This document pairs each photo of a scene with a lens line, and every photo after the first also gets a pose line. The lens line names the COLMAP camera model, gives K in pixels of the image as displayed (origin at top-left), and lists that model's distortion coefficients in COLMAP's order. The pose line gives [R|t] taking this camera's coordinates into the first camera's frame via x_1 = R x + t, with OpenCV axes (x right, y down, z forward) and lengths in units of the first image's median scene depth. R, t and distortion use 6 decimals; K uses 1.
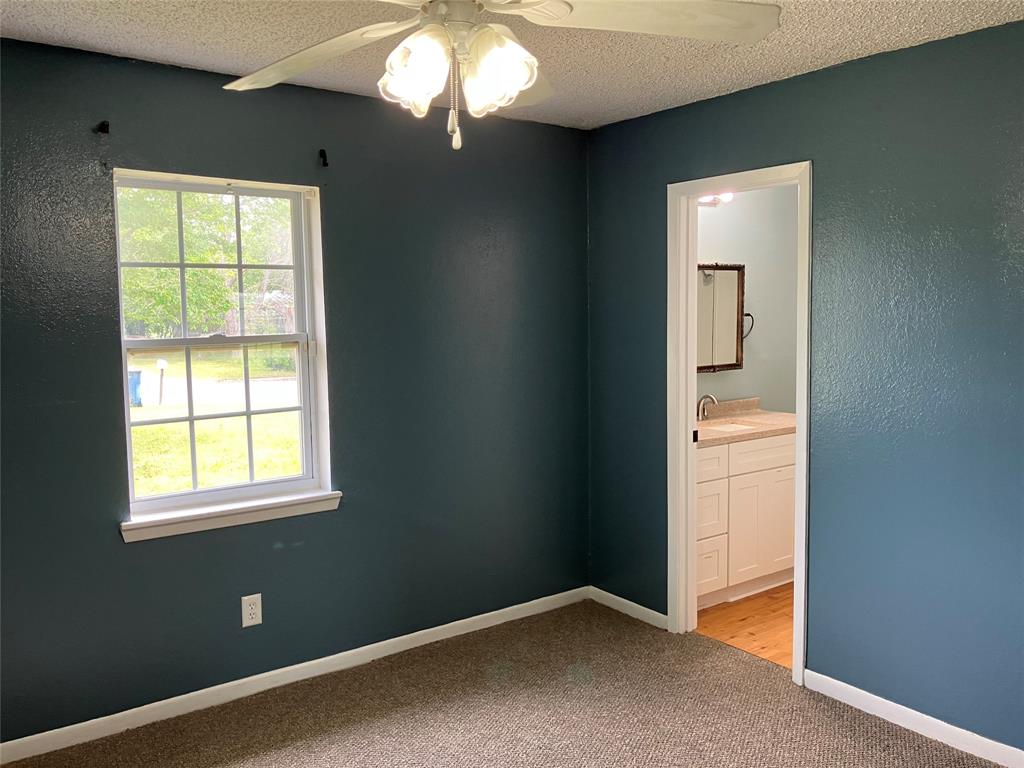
lens RADIAL K [[851.6, 0, 512.0], [0, 851.6, 384.0], [0, 0, 1]] dist [0.060452, -0.122840]
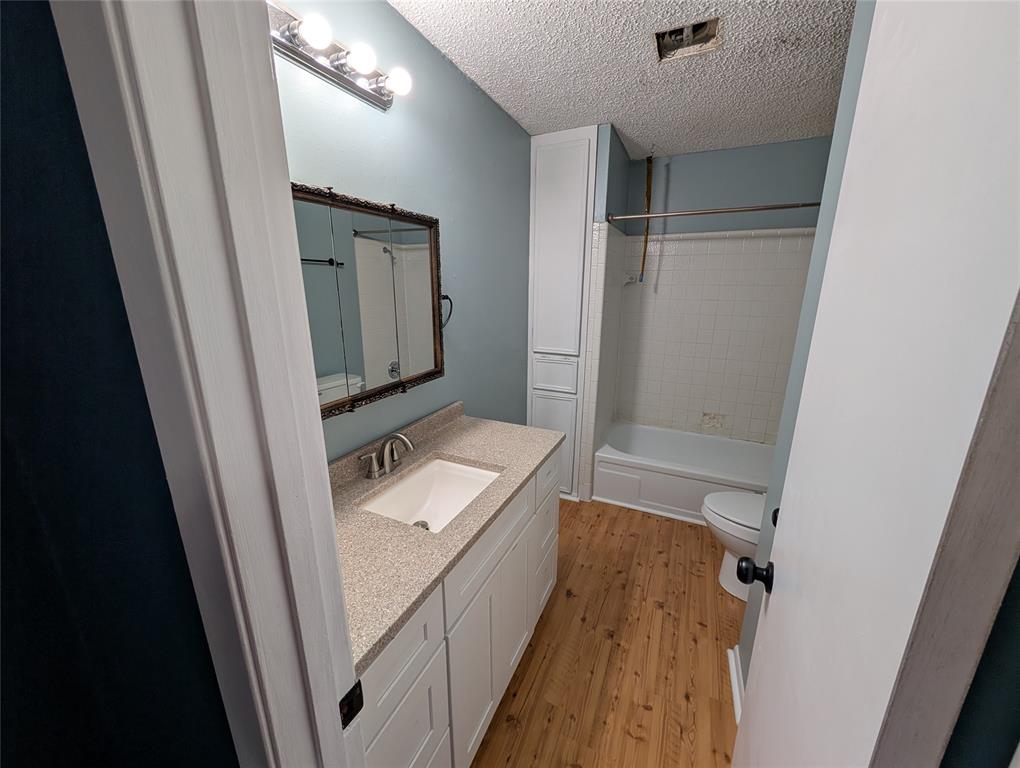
lens RADIAL K [[390.1, 0, 510.0], [0, 390.1, 384.0], [0, 0, 1]] dist [0.000060, 0.000026]
pose [[0.884467, -0.104706, 0.454702, 0.171312], [0.028257, 0.984728, 0.171793, -0.065035], [-0.465746, -0.139097, 0.873918, 0.694583]]
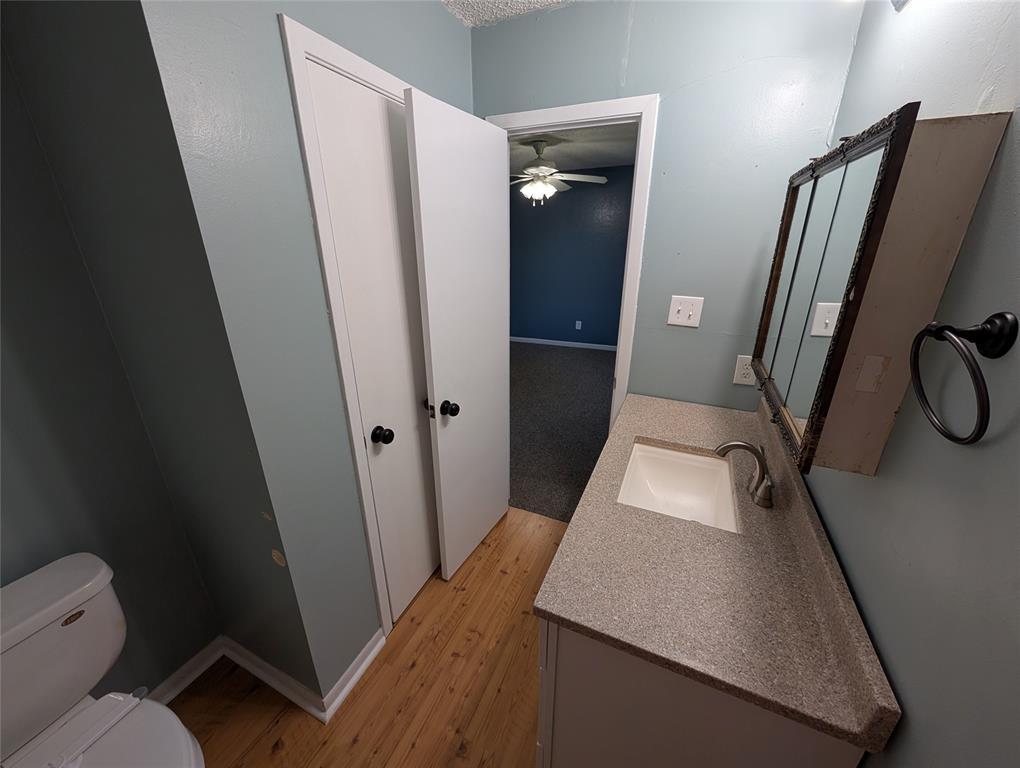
lens RADIAL K [[390.1, 0, 510.0], [0, 390.1, 384.0], [0, 0, 1]] dist [0.000060, 0.000026]
pose [[-0.877482, 0.181605, -0.443897, 0.402457], [-0.027150, 0.905246, 0.424019, -0.105937], [0.478840, 0.384121, -0.789407, 1.015111]]
